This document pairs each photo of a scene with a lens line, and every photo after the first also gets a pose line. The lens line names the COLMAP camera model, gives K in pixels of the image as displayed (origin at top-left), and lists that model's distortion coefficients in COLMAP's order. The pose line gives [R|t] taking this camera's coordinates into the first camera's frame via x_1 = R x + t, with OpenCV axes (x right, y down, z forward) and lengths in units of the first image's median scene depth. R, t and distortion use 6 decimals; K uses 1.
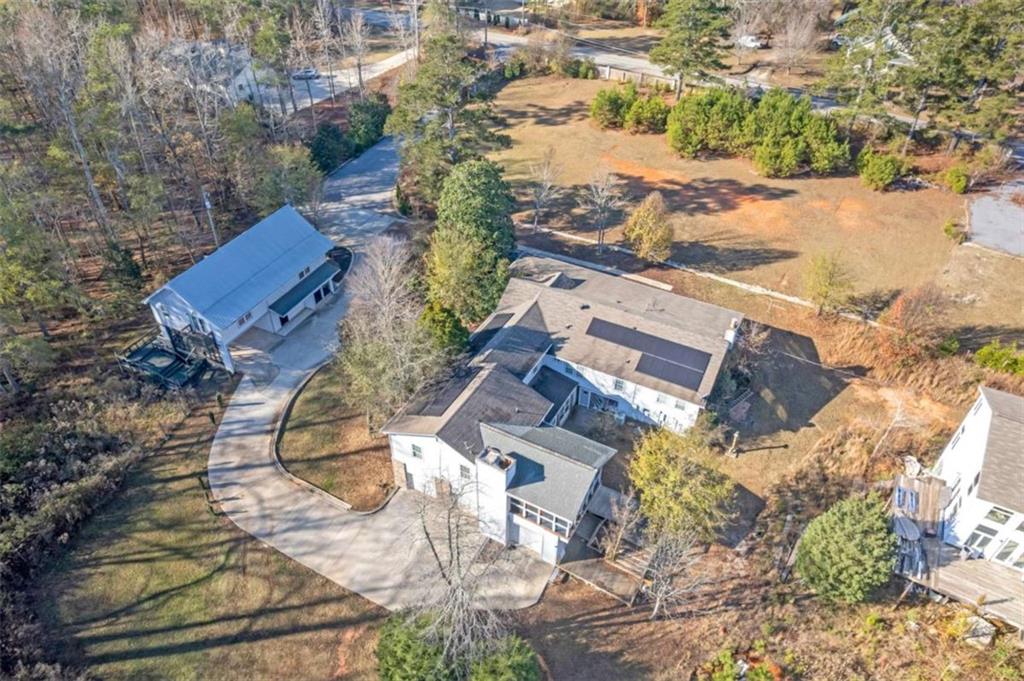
lens RADIAL K [[672.5, 0, 512.0], [0, 672.5, 340.5], [0, 0, 1]] dist [-0.046005, 0.089707]
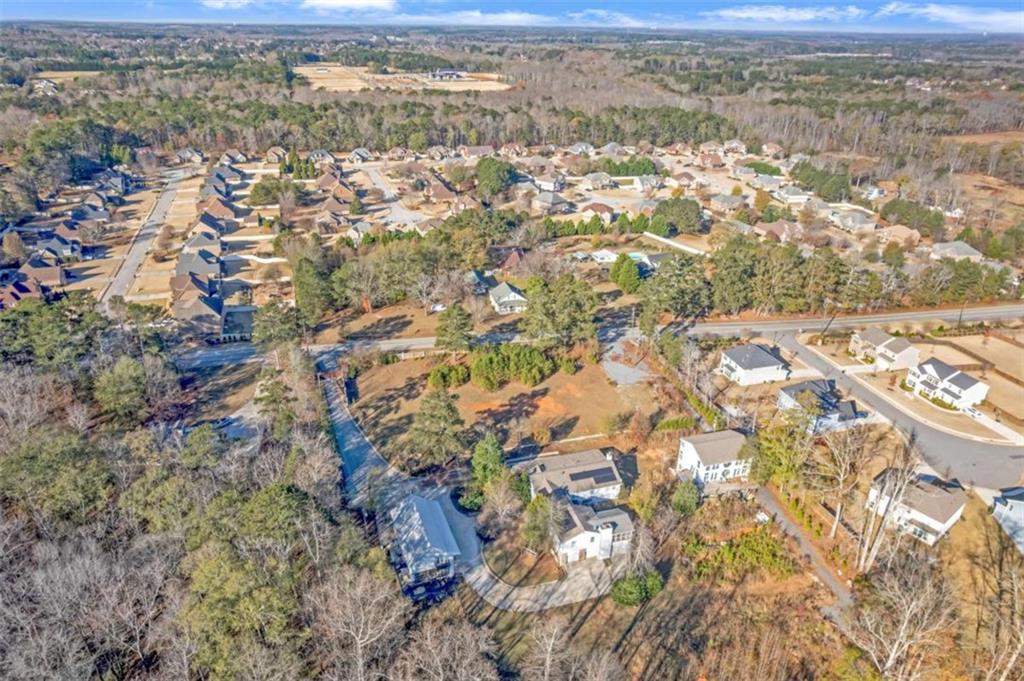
lens RADIAL K [[673.9, 0, 512.0], [0, 673.9, 340.5], [0, 0, 1]] dist [-0.097400, 0.094506]
pose [[0.713958, -0.315350, 0.625155, -1.407808], [0.439091, 0.897109, -0.048931, -0.442095], [-0.545402, 0.309434, 0.778965, -0.988000]]
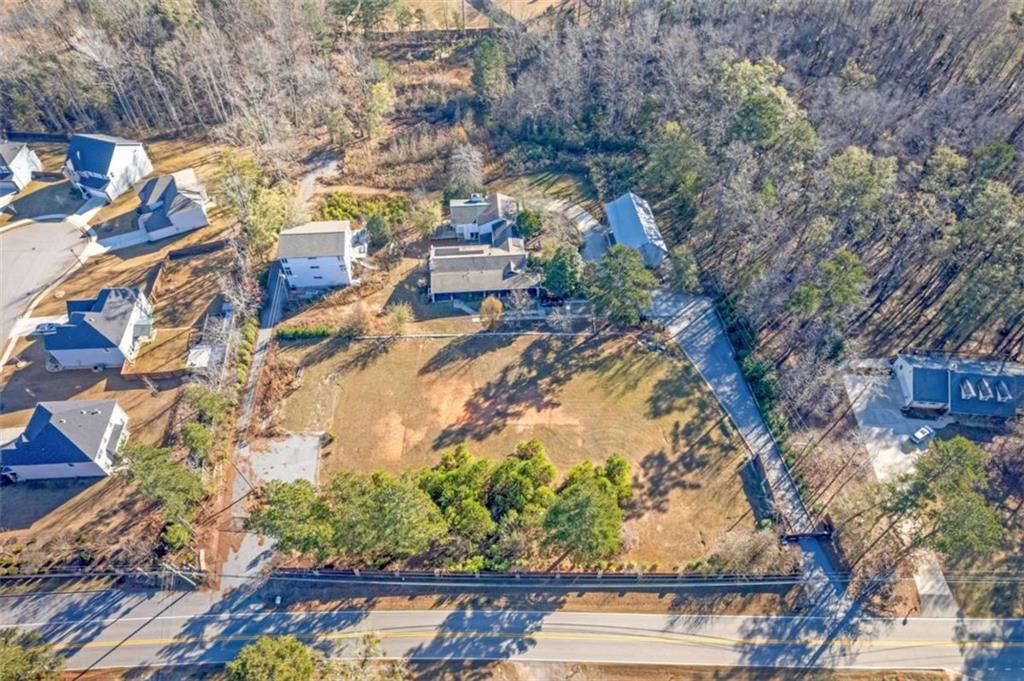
lens RADIAL K [[673.9, 0, 512.0], [0, 673.9, 340.5], [0, 0, 1]] dist [-0.097400, 0.094506]
pose [[-0.850216, 0.393511, -0.349689, 0.972993], [-0.346339, 0.082141, 0.934506, -2.224924], [0.396462, 0.915643, 0.066451, 1.122172]]
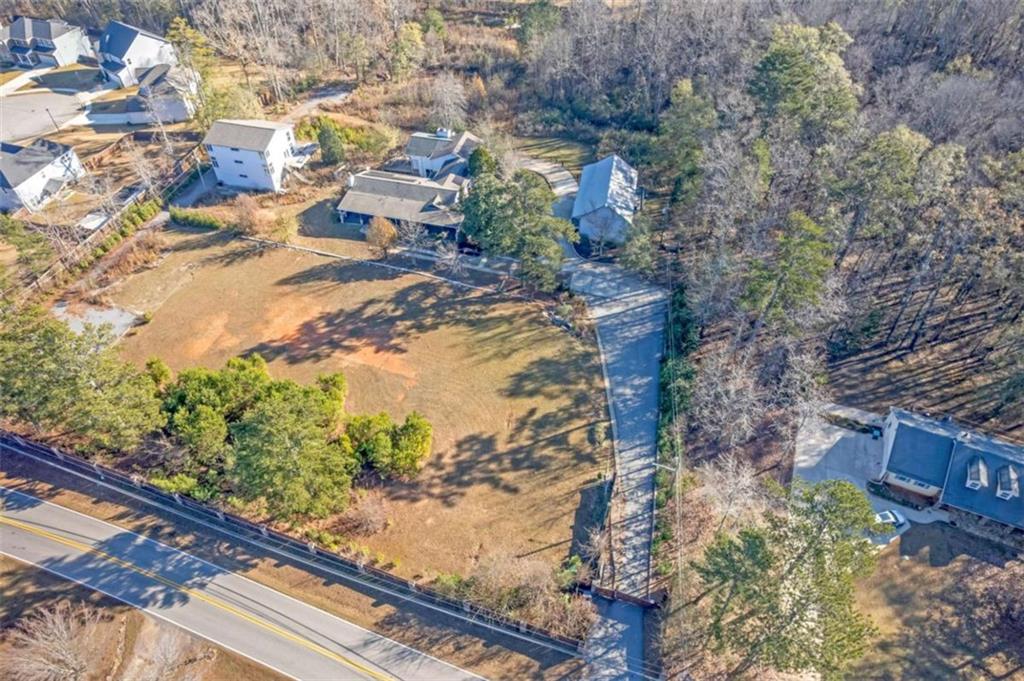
lens RADIAL K [[673.9, 0, 512.0], [0, 673.9, 340.5], [0, 0, 1]] dist [-0.097400, 0.094506]
pose [[-0.976604, 0.139628, -0.163549, 0.229019], [-0.148652, 0.111232, 0.982614, -1.982718], [0.155393, 0.983937, -0.087874, 1.643934]]
